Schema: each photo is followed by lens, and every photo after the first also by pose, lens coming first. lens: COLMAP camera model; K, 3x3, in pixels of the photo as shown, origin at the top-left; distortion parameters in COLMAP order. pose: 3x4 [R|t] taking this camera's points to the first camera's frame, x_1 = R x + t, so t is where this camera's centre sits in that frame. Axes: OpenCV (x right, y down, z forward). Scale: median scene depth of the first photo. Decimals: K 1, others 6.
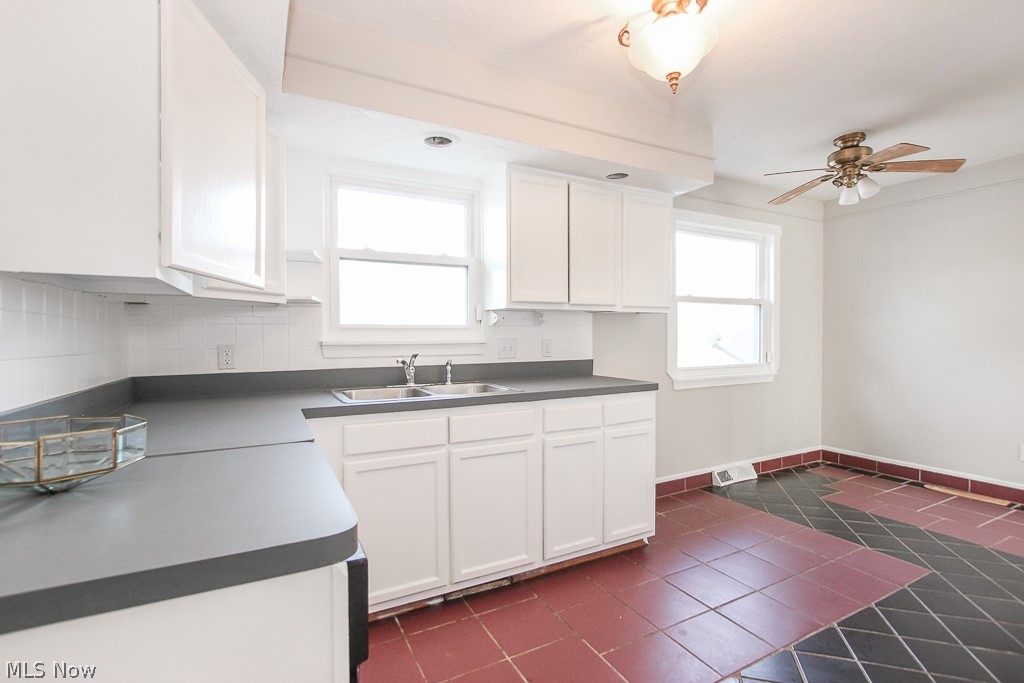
lens RADIAL K [[475.7, 0, 509.7], [0, 475.7, 338.4], [0, 0, 1]] dist [-0.014740, 0.001192]
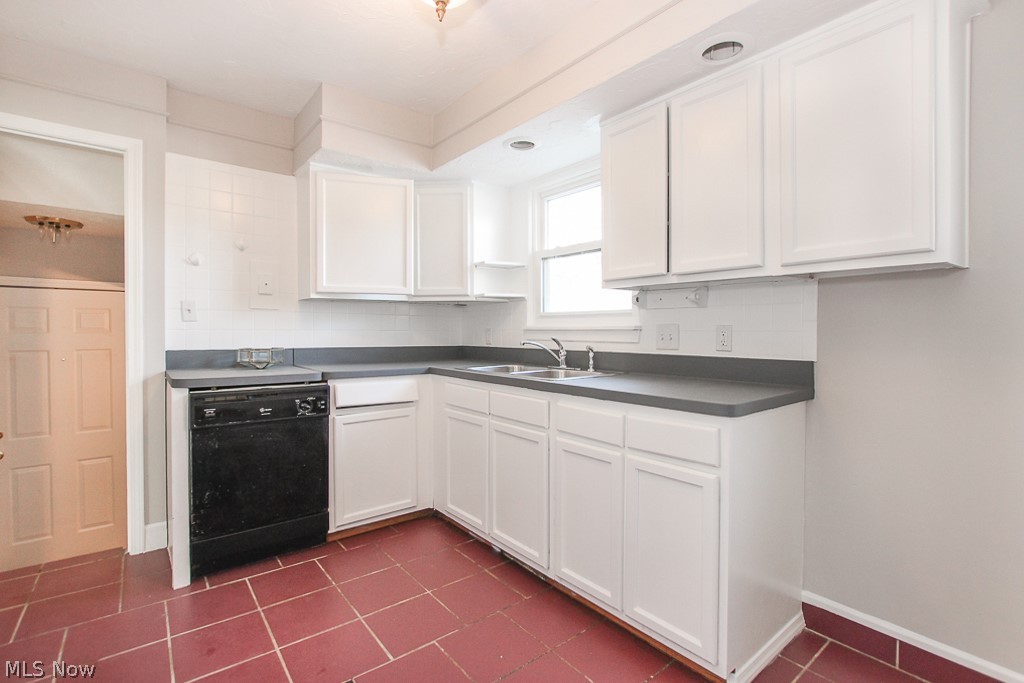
lens RADIAL K [[475.7, 0, 508.6], [0, 475.7, 333.5], [0, 0, 1]] dist [-0.014740, 0.001192]
pose [[0.178331, 0.012694, -0.983889, 0.800832], [-0.007053, 0.999908, 0.011622, 0.009105], [0.983945, 0.004867, 0.178404, 0.659145]]
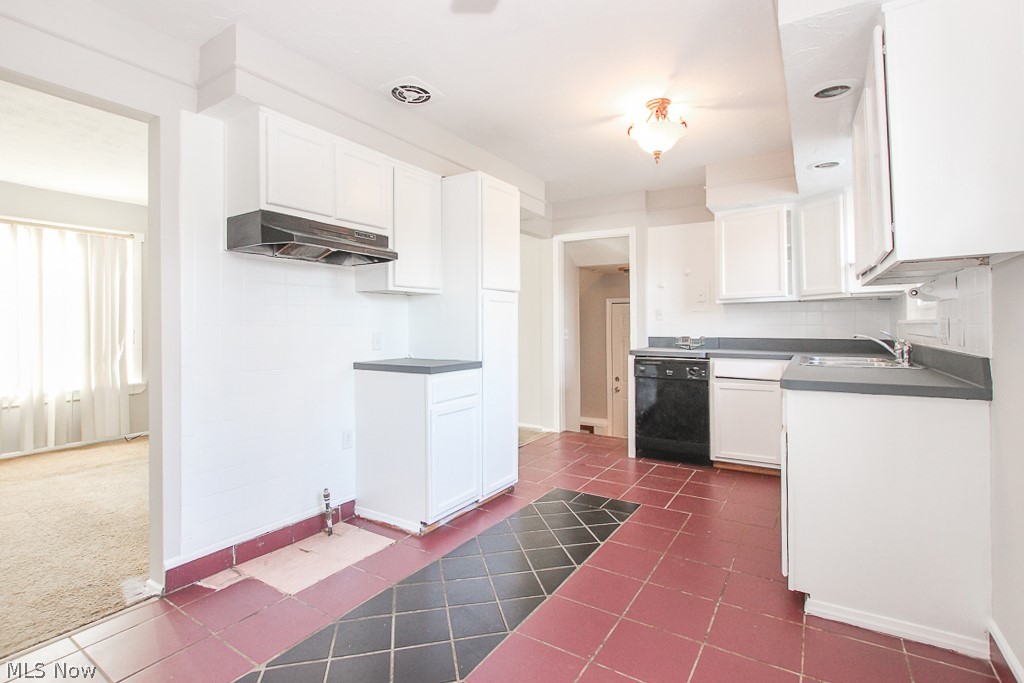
lens RADIAL K [[475.7, 0, 518.1], [0, 475.7, 315.4], [0, 0, 1]] dist [-0.014740, 0.001192]
pose [[-0.864282, 0.000073, -0.503008, 1.036378], [0.008691, 0.999853, -0.014790, 0.002620], [0.502933, -0.017154, -0.864155, 1.433654]]
